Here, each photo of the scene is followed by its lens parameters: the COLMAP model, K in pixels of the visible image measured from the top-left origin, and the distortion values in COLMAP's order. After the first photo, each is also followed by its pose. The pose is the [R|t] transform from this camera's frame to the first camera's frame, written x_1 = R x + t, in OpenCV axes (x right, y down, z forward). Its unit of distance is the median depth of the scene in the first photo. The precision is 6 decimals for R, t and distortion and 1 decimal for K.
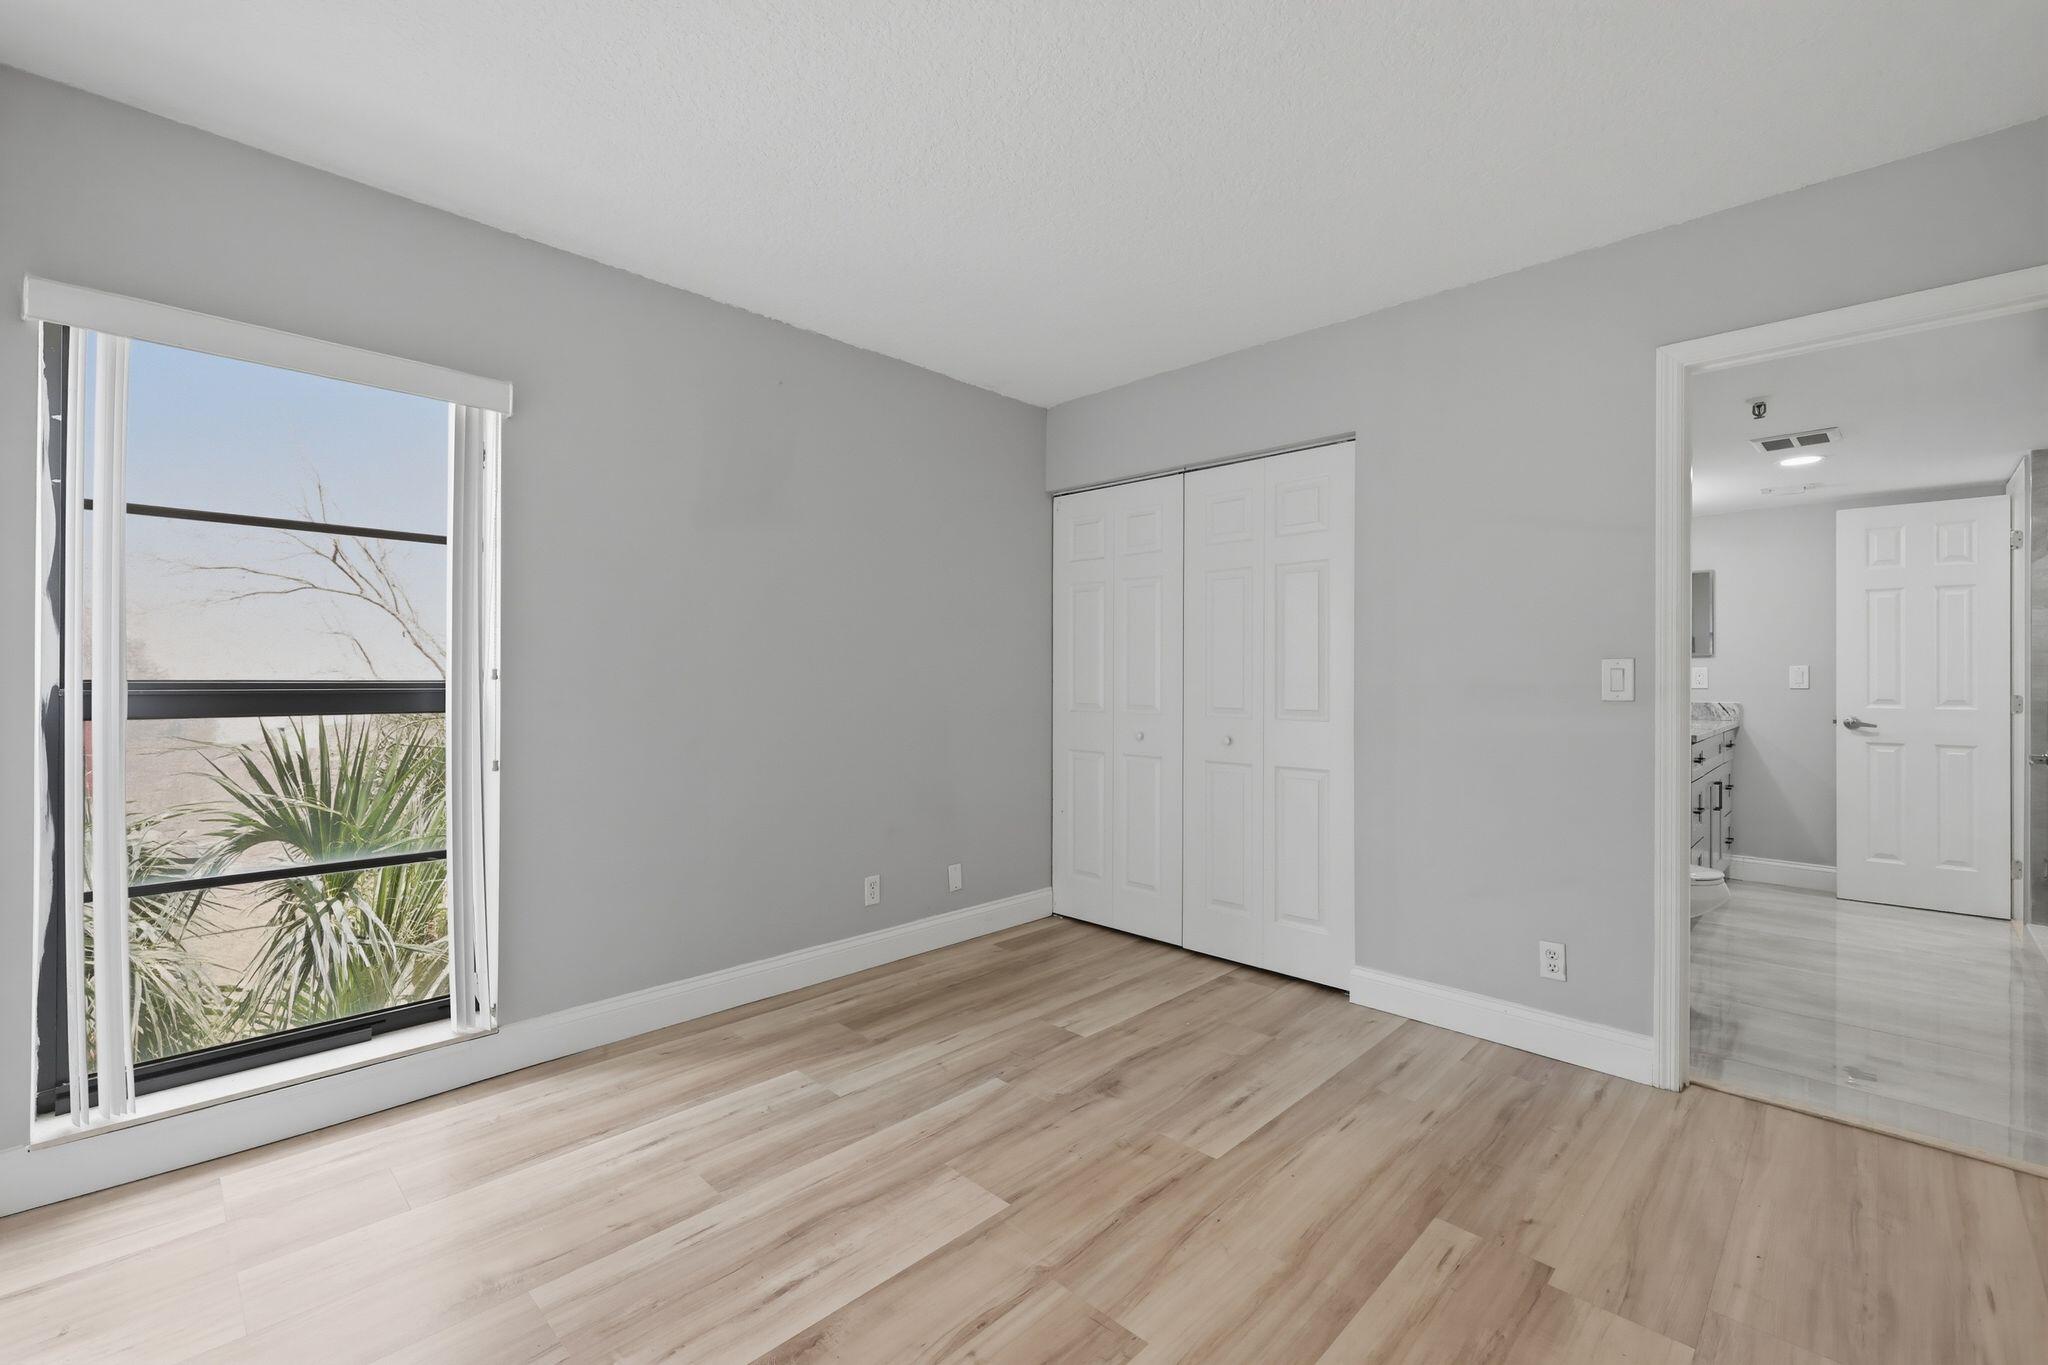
lens RADIAL K [[869.7, 0, 1025.4], [0, 869.7, 674.0], [0, 0, 1]] dist [-0.002379, 0.000254]
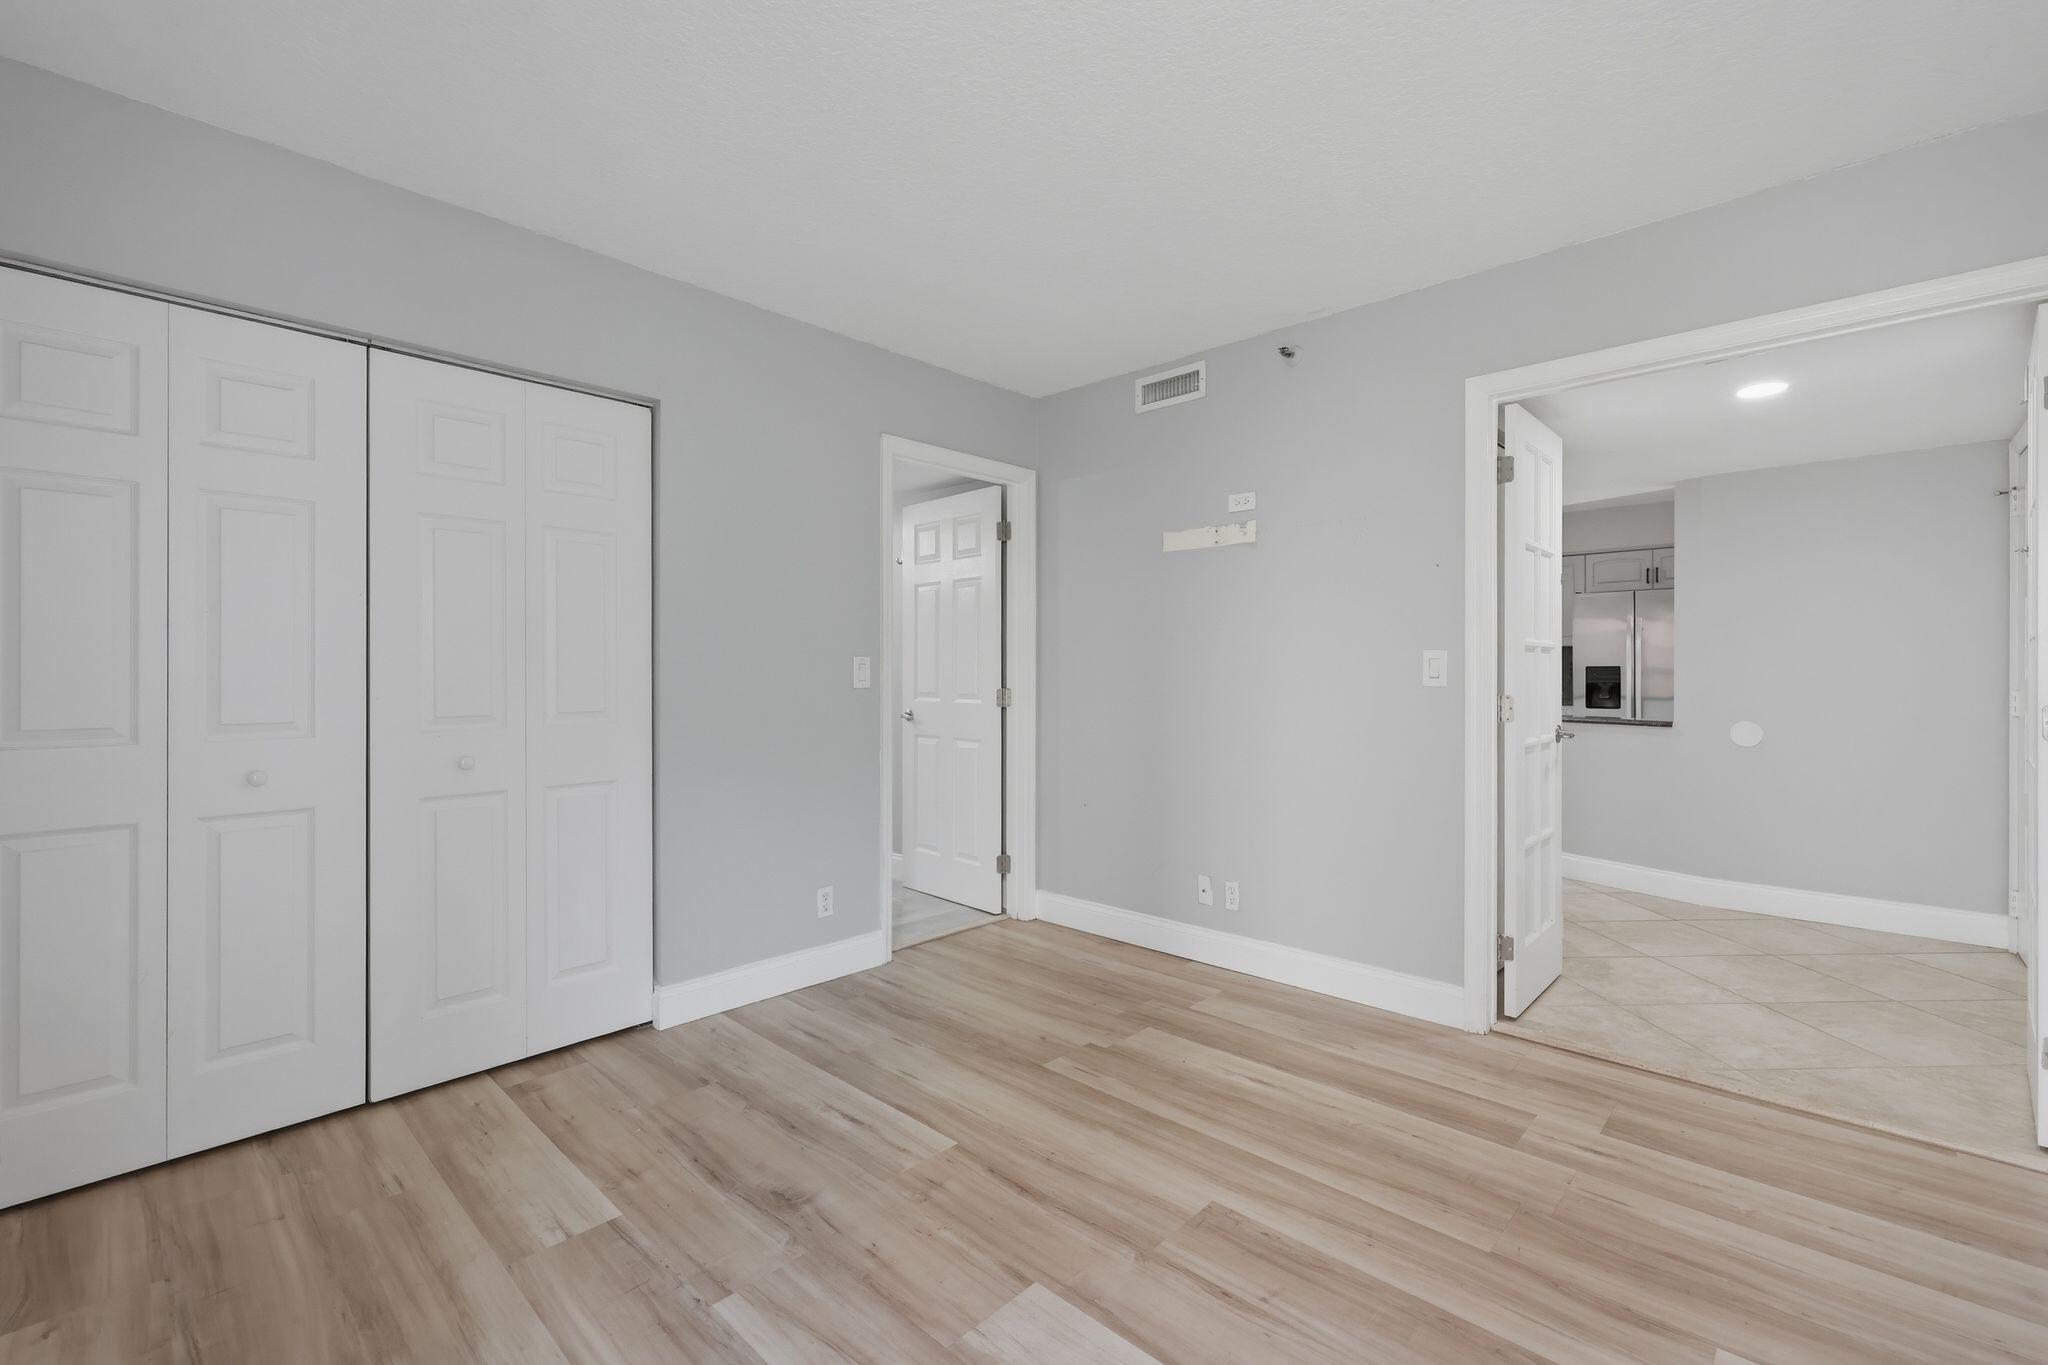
lens RADIAL K [[869.7, 0, 1037.2], [0, 869.7, 682.2], [0, 0, 1]] dist [-0.002379, 0.000254]
pose [[-0.025170, -0.016235, 0.999551, -0.687407], [-0.000118, 0.999868, 0.016238, -0.001773], [-0.999683, 0.000290, -0.025169, 0.802034]]
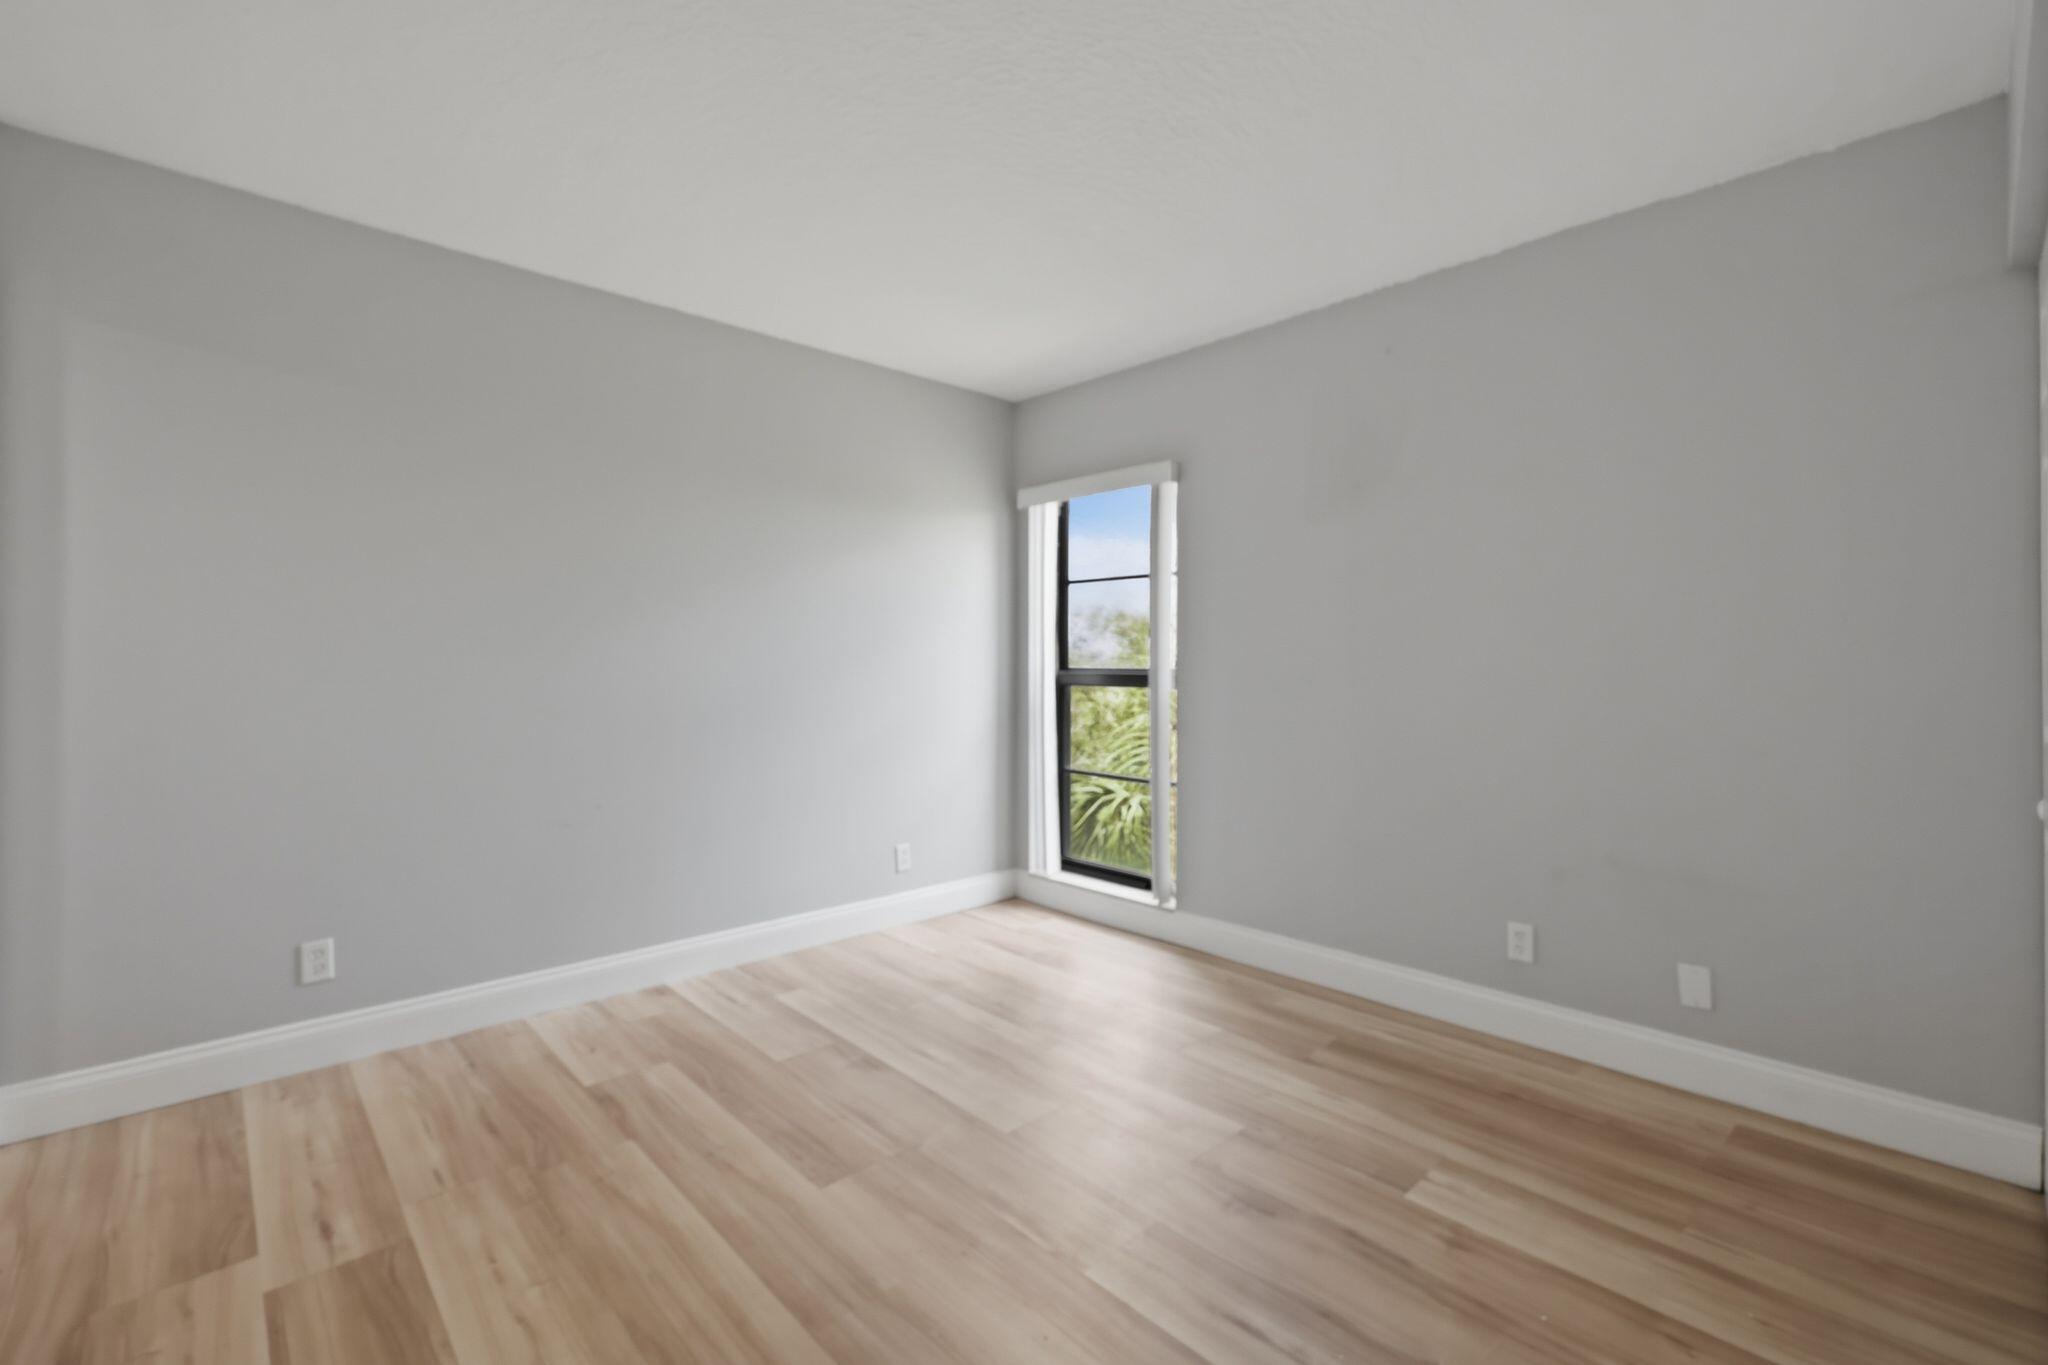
lens RADIAL K [[869.7, 0, 1026.6], [0, 869.7, 671.4], [0, 0, 1]] dist [-0.002379, 0.000254]
pose [[-0.042241, 0.001534, -0.999106, 0.868243], [0.001122, 0.999998, 0.001488, 0.009245], [0.999107, -0.001058, -0.042243, 0.844758]]
